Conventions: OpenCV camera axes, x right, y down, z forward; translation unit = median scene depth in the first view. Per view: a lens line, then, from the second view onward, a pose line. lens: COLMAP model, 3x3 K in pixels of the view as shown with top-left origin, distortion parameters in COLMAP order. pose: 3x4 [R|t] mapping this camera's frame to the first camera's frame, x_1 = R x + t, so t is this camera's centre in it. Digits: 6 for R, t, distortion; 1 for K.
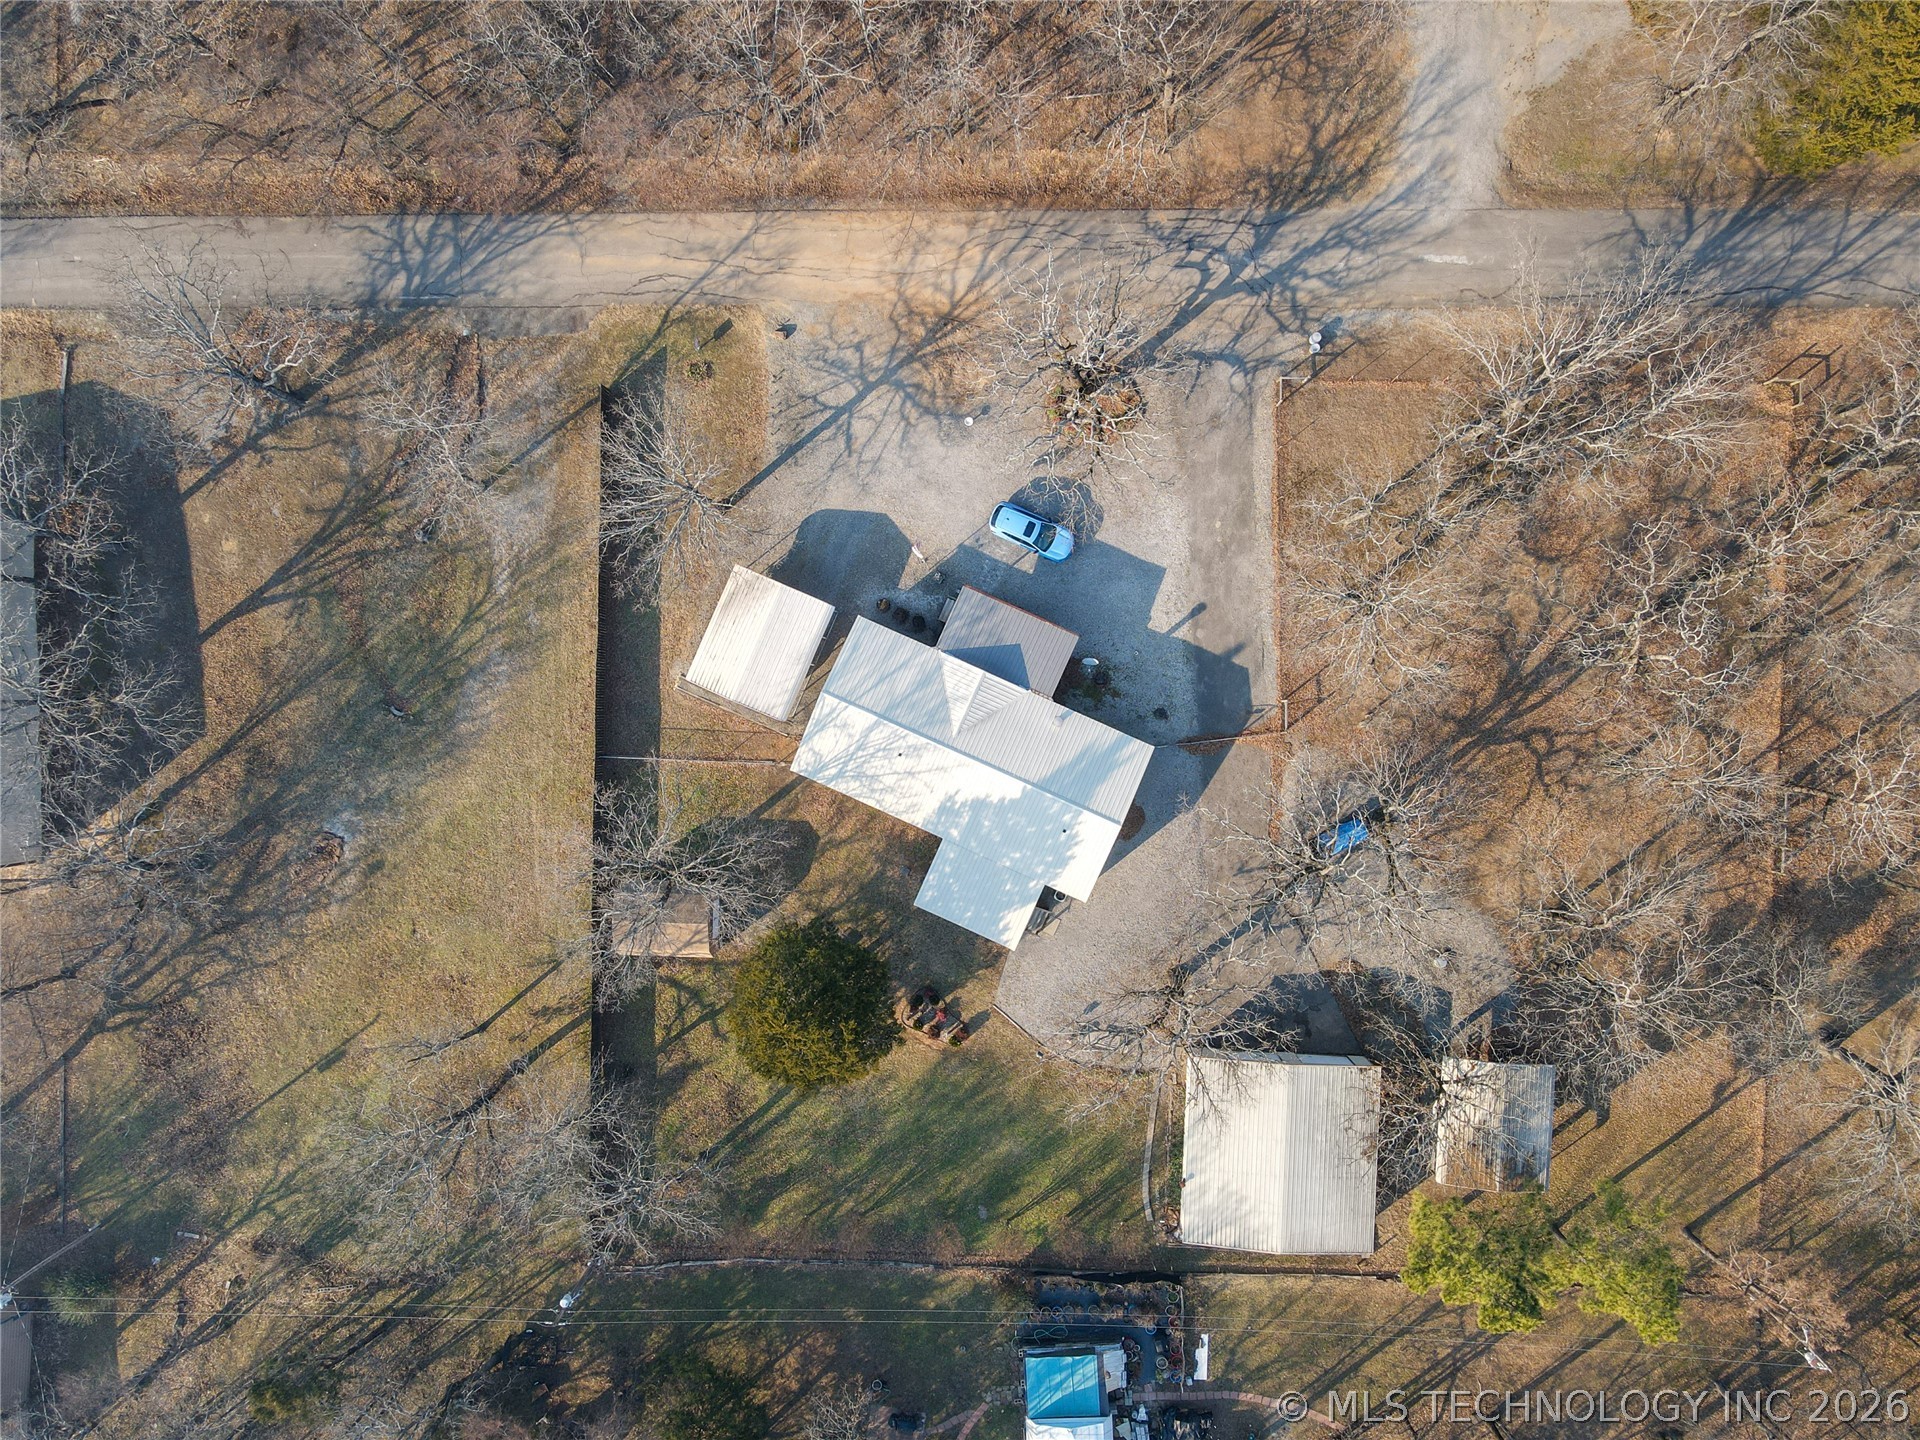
lens RADIAL K [[1334.5, 0, 984.3], [0, 1334.5, 721.0], [0, 0, 1]] dist [0.012286, 0.007596]
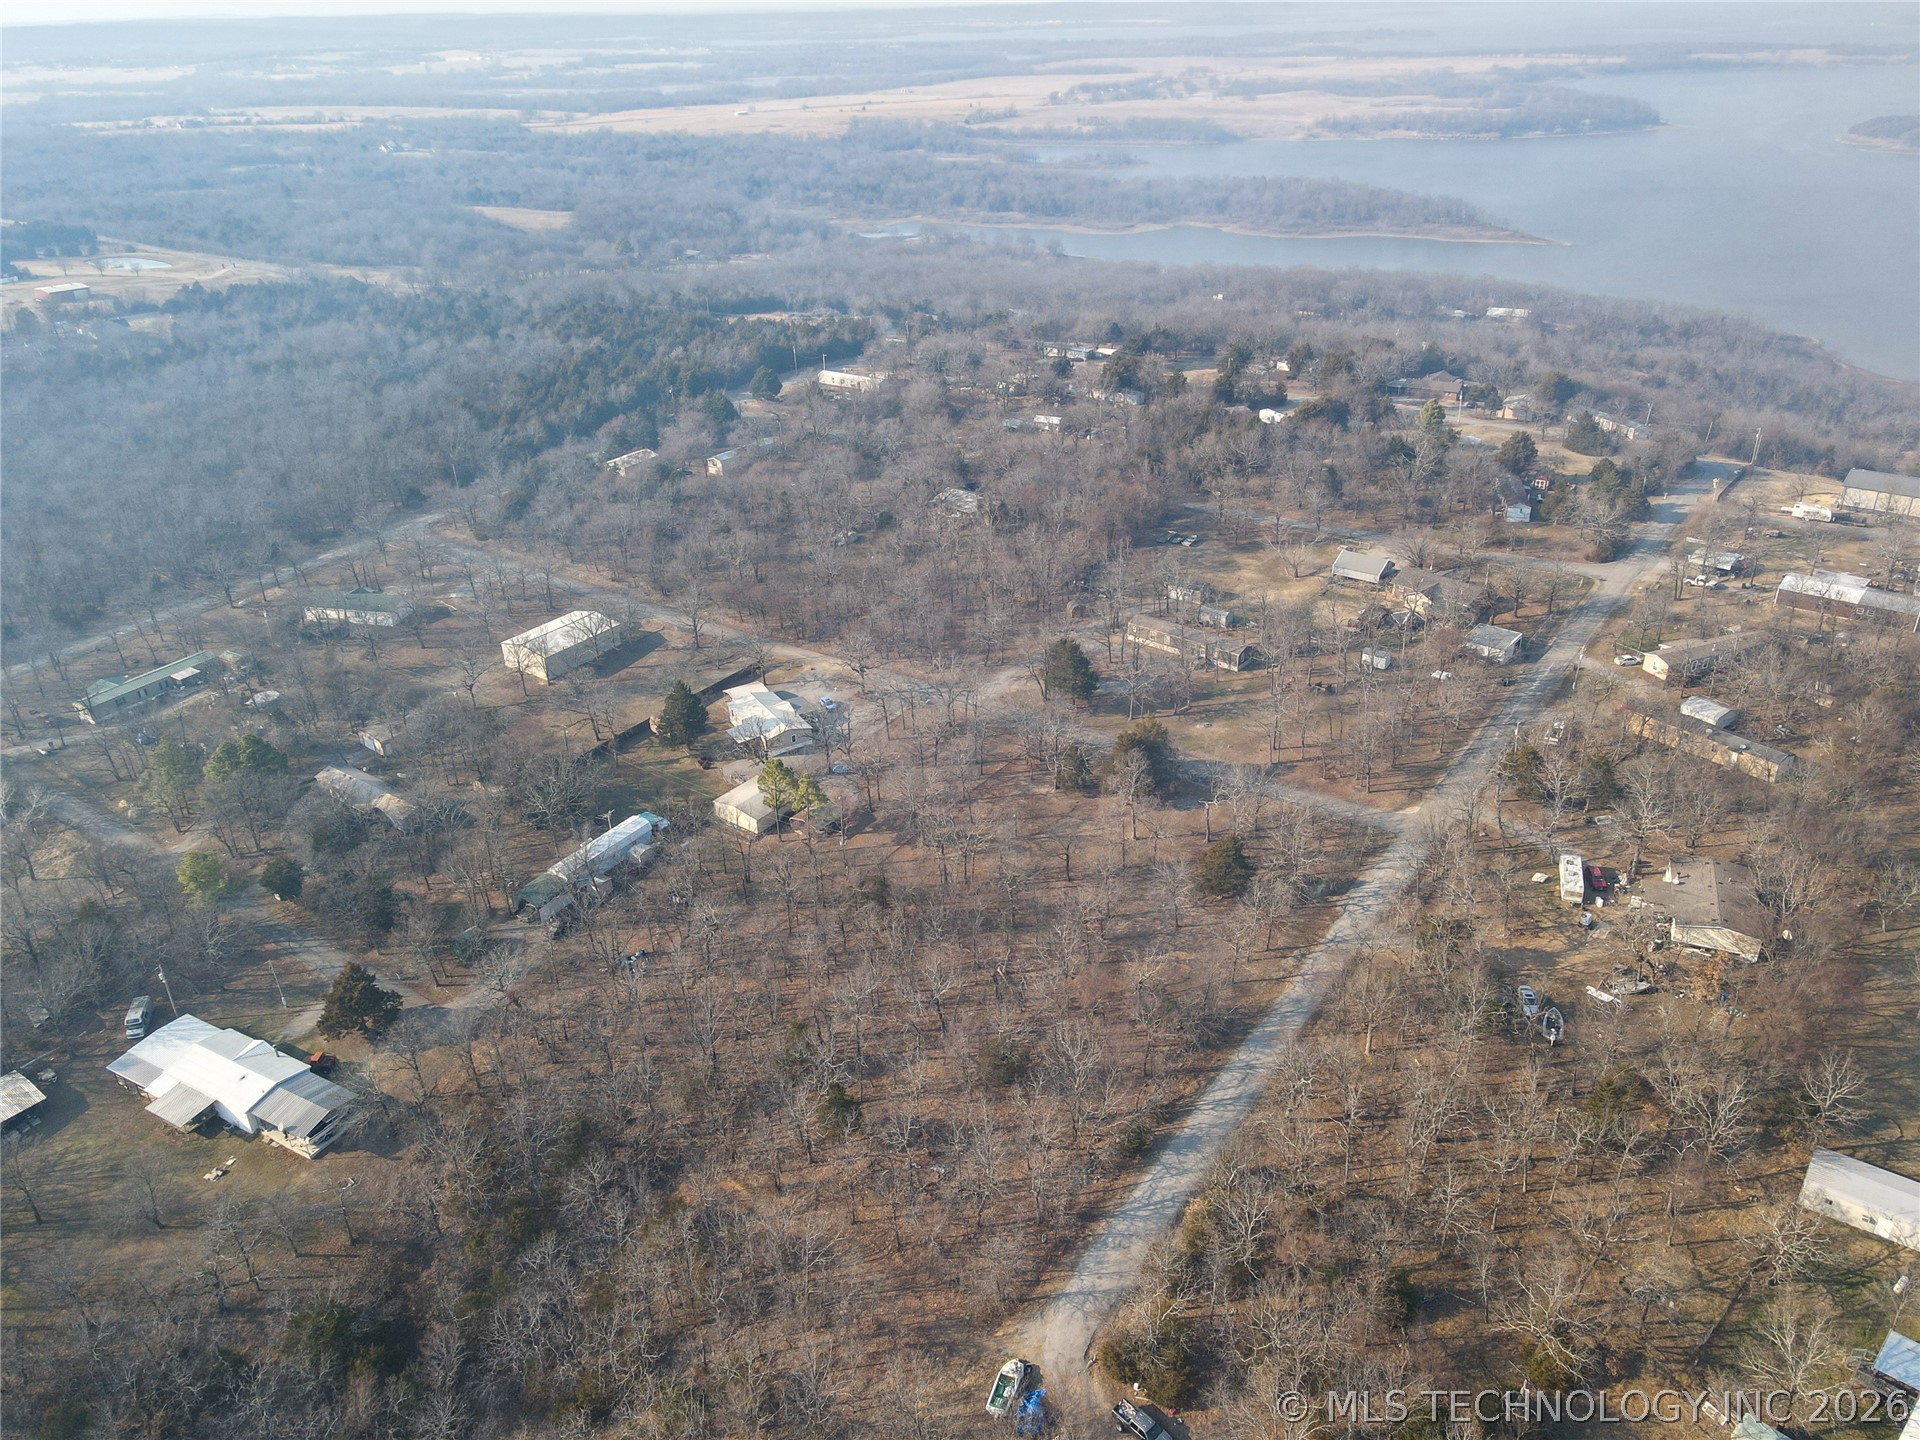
lens RADIAL K [[1334.5, 0, 984.3], [0, 1334.5, 721.0], [0, 0, 1]] dist [0.012286, 0.007596]
pose [[0.831934, 0.268189, -0.485757, 2.016231], [-0.554829, 0.390926, -0.734399, 2.138806], [-0.007063, 0.880484, 0.474024, -0.572461]]
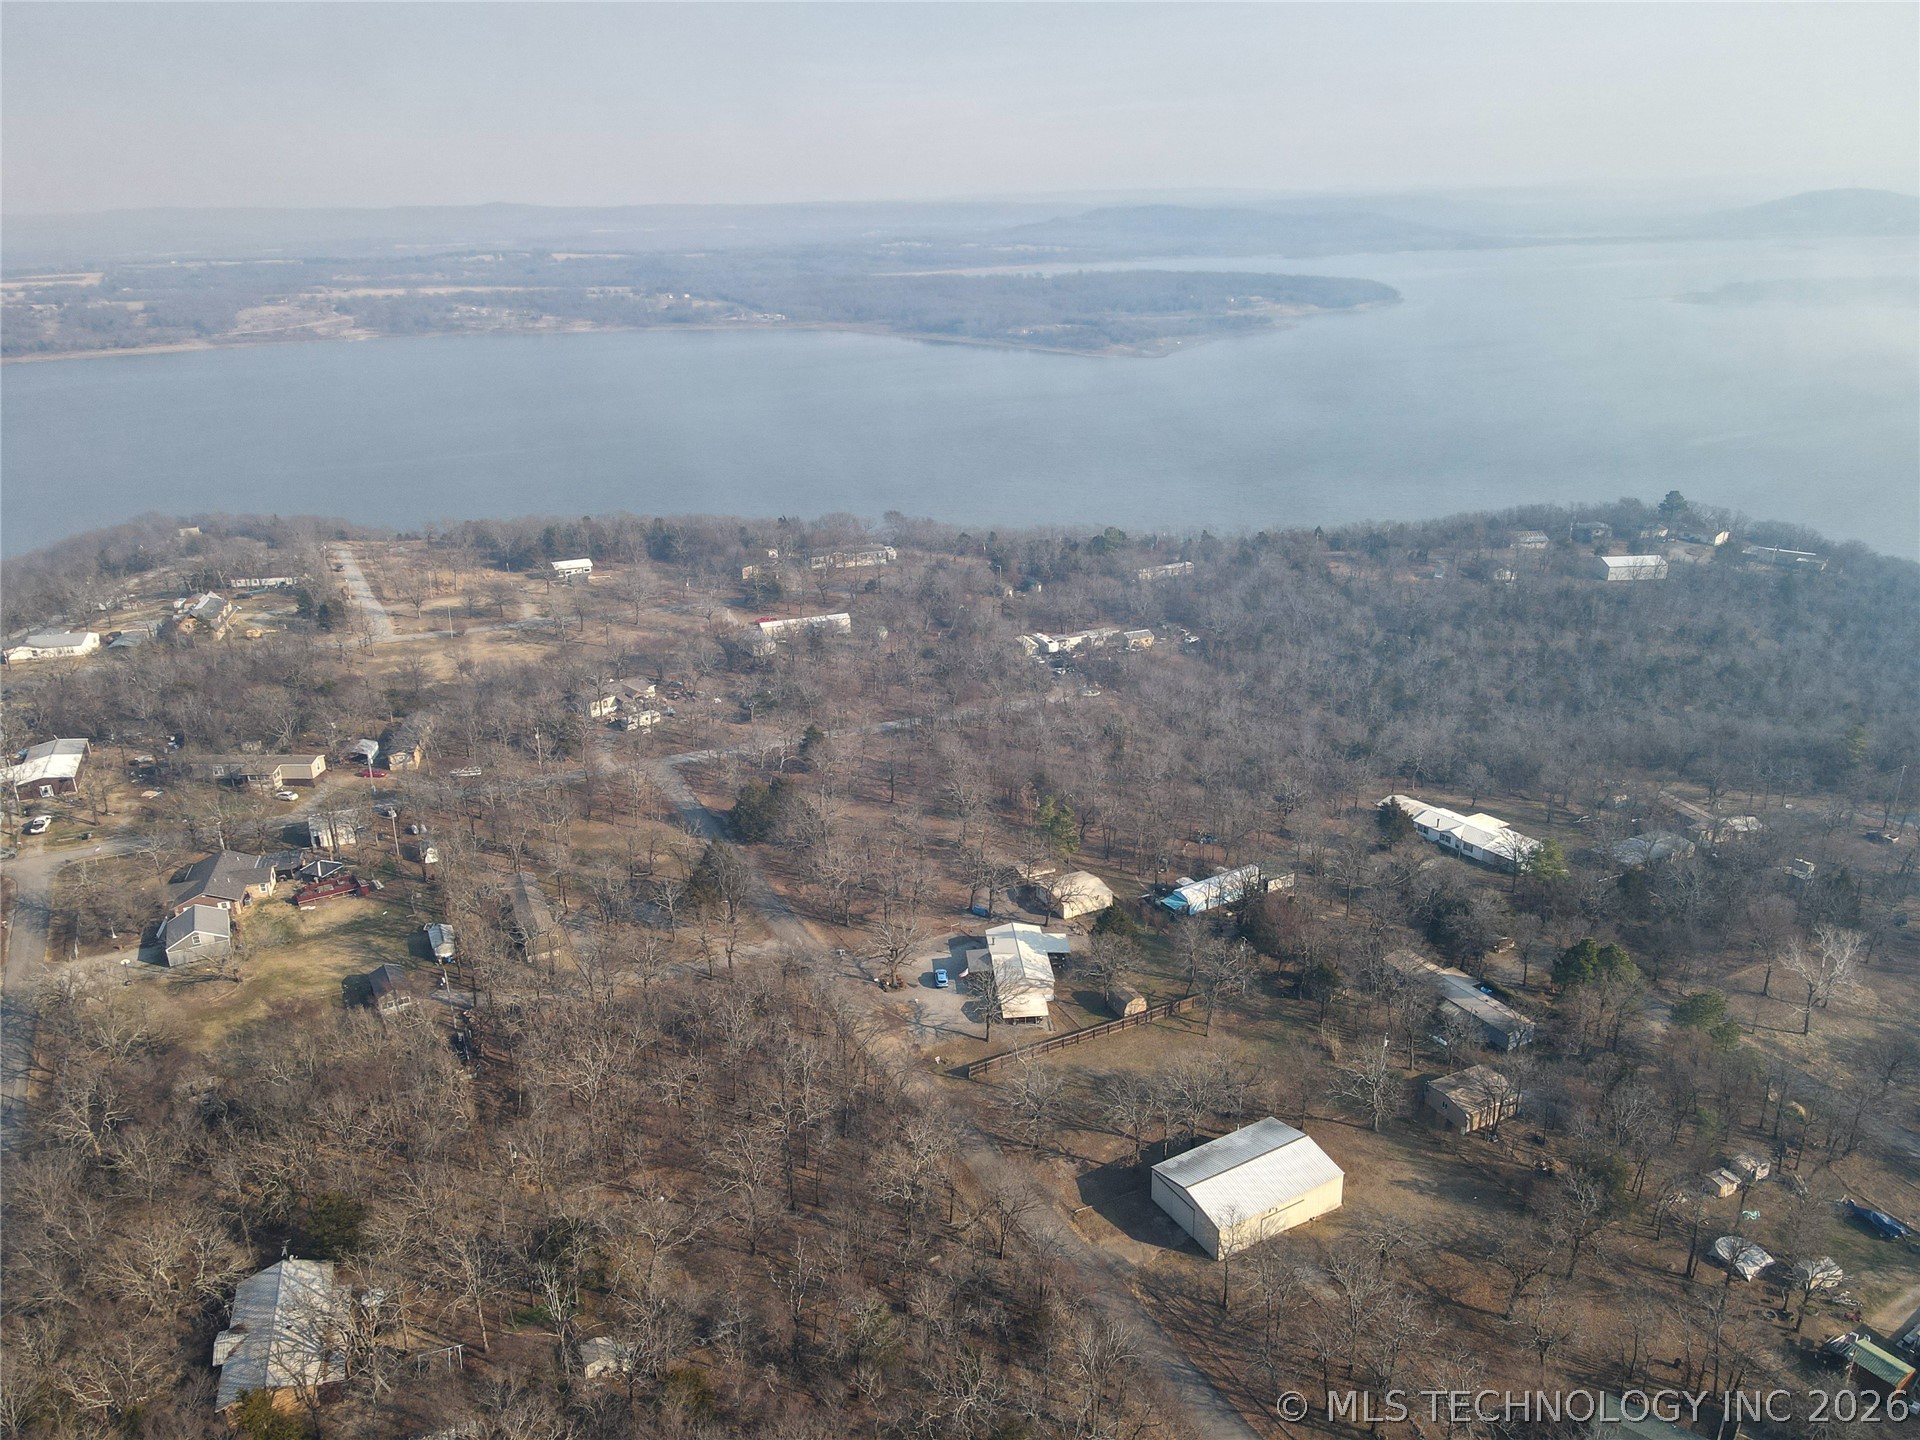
lens RADIAL K [[1420.4, 0, 966.9], [0, 1420.4, 709.6], [0, 0, 1]] dist [0.012224, 0.007248]
pose [[-0.489132, -0.284867, 0.824379, -2.333042], [0.871475, -0.198407, 0.448516, -1.343458], [0.035795, 0.937809, 0.345302, -0.595647]]
